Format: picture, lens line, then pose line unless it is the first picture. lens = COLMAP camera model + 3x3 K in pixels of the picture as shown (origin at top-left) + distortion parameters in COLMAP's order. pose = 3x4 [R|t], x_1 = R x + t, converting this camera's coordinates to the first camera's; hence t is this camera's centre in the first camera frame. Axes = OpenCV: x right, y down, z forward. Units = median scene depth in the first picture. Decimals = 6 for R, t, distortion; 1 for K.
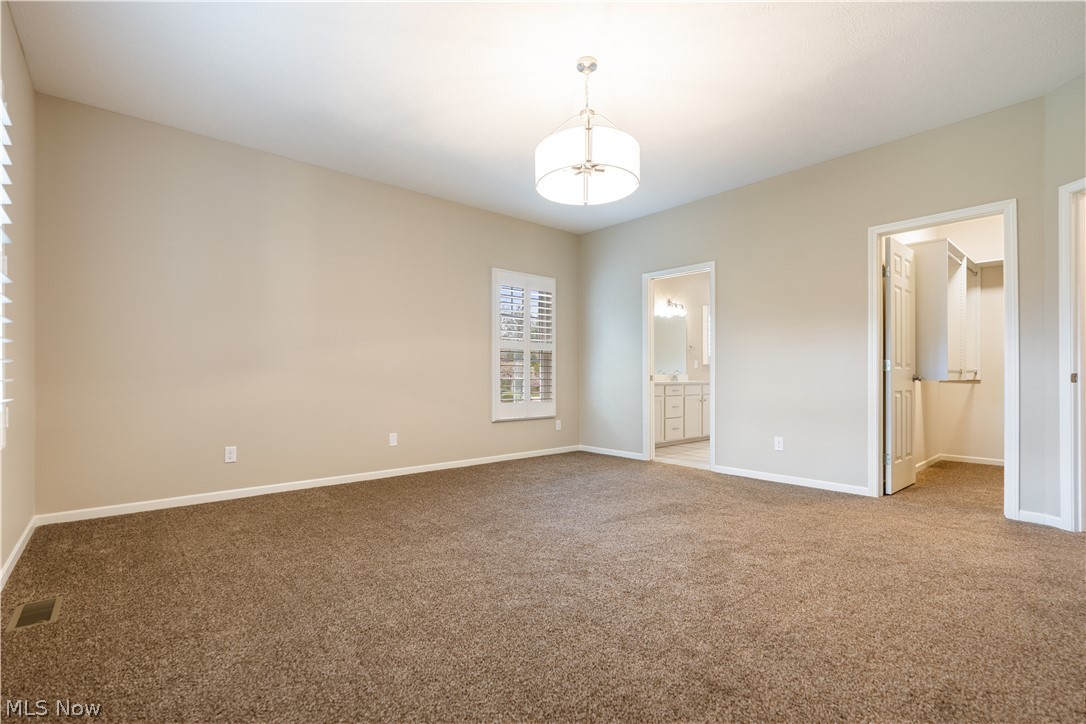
lens RADIAL K [[489.7, 0, 543.0], [0, 489.7, 362.0], [0, 0, 1]] dist [-0.000610, 0.000062]
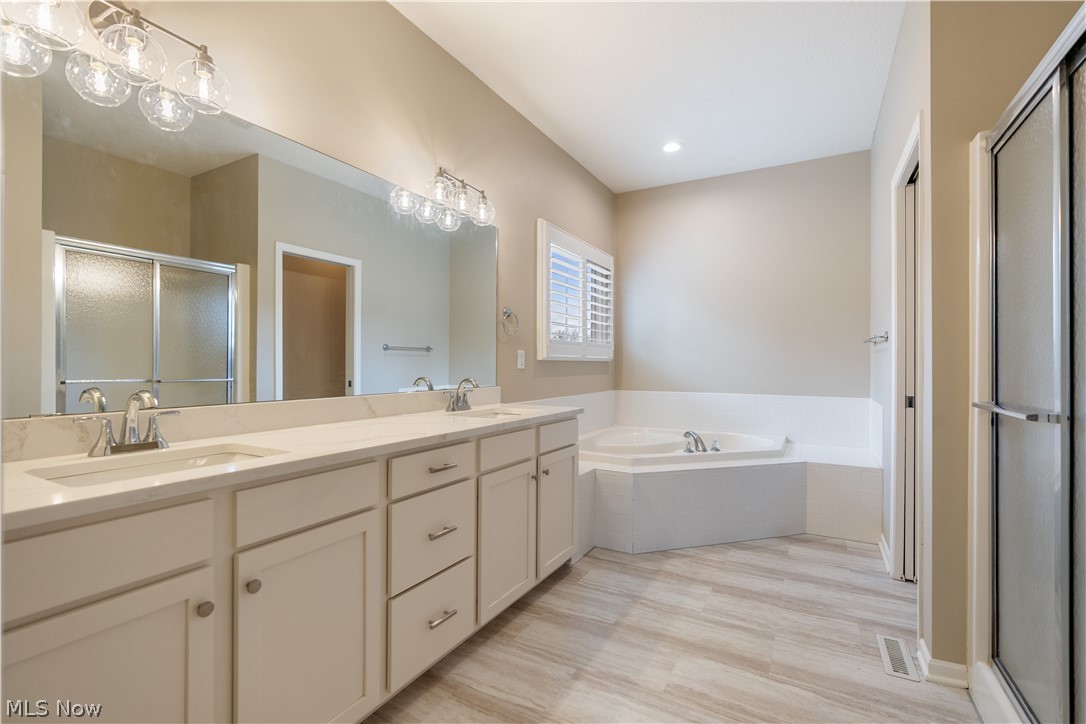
lens RADIAL K [[489.7, 0, 543.0], [0, 489.7, 362.0], [0, 0, 1]] dist [-0.000610, 0.000062]
pose [[0.940166, 0.000863, 0.340716, 0.354978], [-0.009923, 0.999642, 0.024848, -0.005827], [-0.340572, -0.026742, 0.939838, 1.133728]]
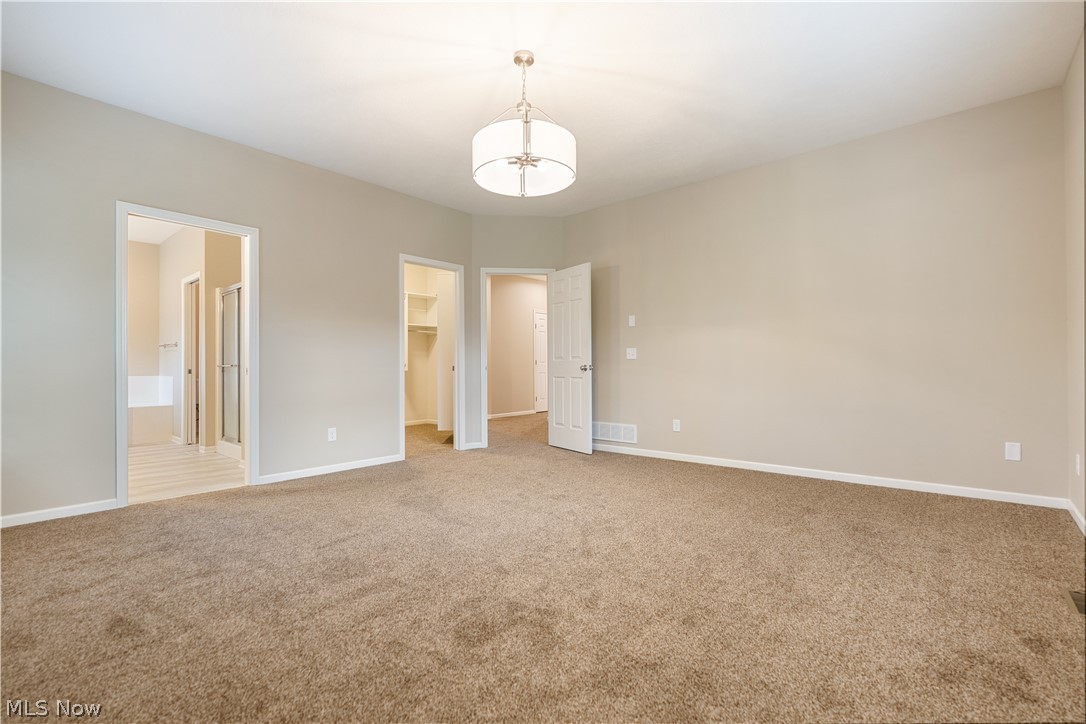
lens RADIAL K [[489.7, 0, 543.0], [0, 489.7, 362.0], [0, 0, 1]] dist [-0.000610, 0.000062]
pose [[-0.130977, 0.008291, 0.991351, -0.584330], [-0.022587, 0.999681, -0.011344, 0.016891], [-0.991128, -0.023877, -0.130748, 0.698172]]
